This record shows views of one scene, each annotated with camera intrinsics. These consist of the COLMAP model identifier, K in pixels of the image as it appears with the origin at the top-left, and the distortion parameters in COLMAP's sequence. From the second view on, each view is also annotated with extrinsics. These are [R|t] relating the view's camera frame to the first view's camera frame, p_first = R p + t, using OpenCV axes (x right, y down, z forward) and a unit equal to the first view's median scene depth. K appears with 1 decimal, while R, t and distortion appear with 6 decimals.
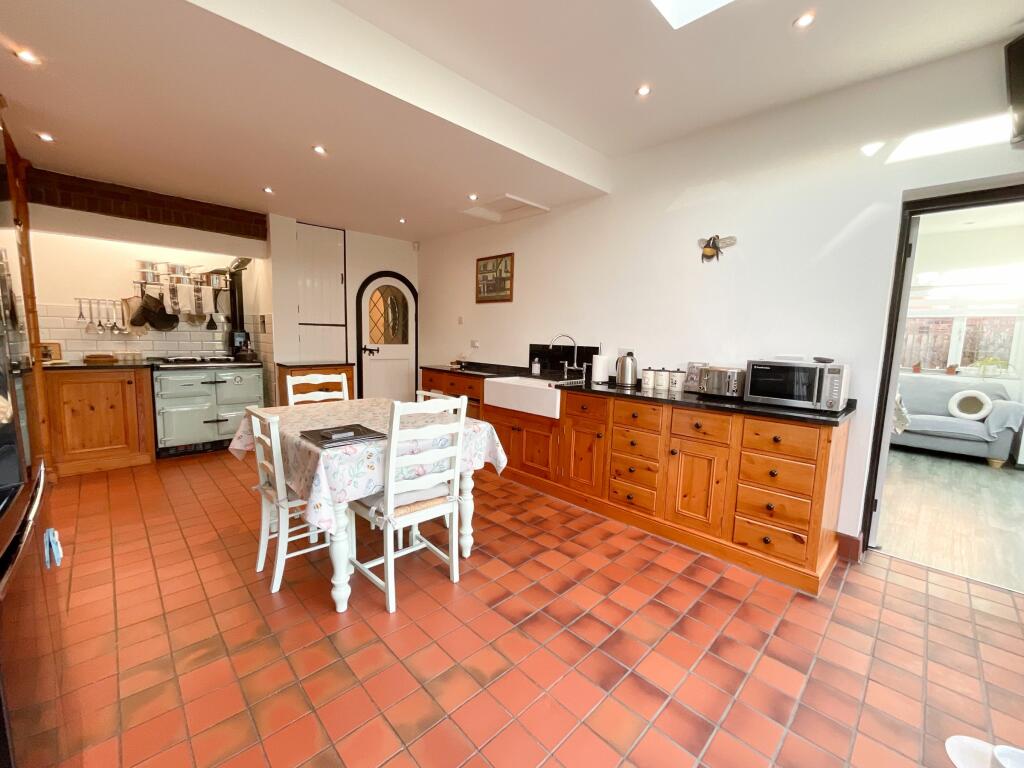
lens RADIAL K [[416.3, 0, 510.4], [0, 416.3, 384.4], [0, 0, 1]] dist [-0.003908, -0.001302]
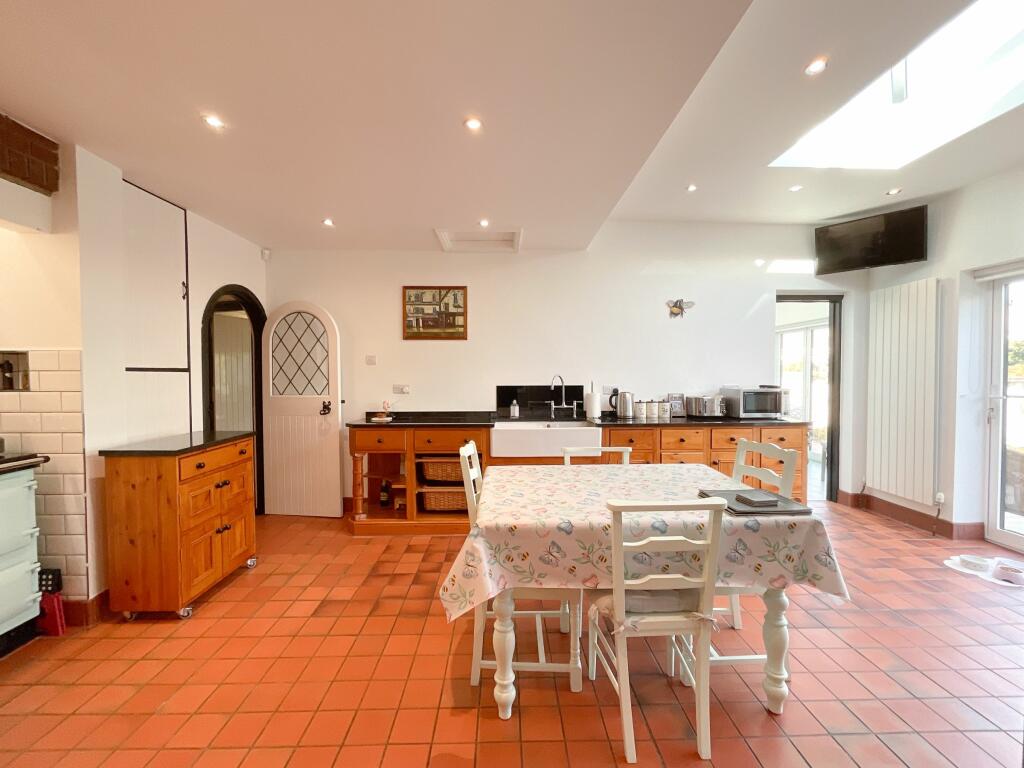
lens RADIAL K [[416.3, 0, 510.4], [0, 416.3, 383.3], [0, 0, 1]] dist [-0.003908, -0.001302]
pose [[0.684837, -0.044881, 0.727313, -0.669622], [0.107272, 0.993437, -0.039704, -0.068580], [-0.720757, 0.105211, 0.685157, 0.373268]]
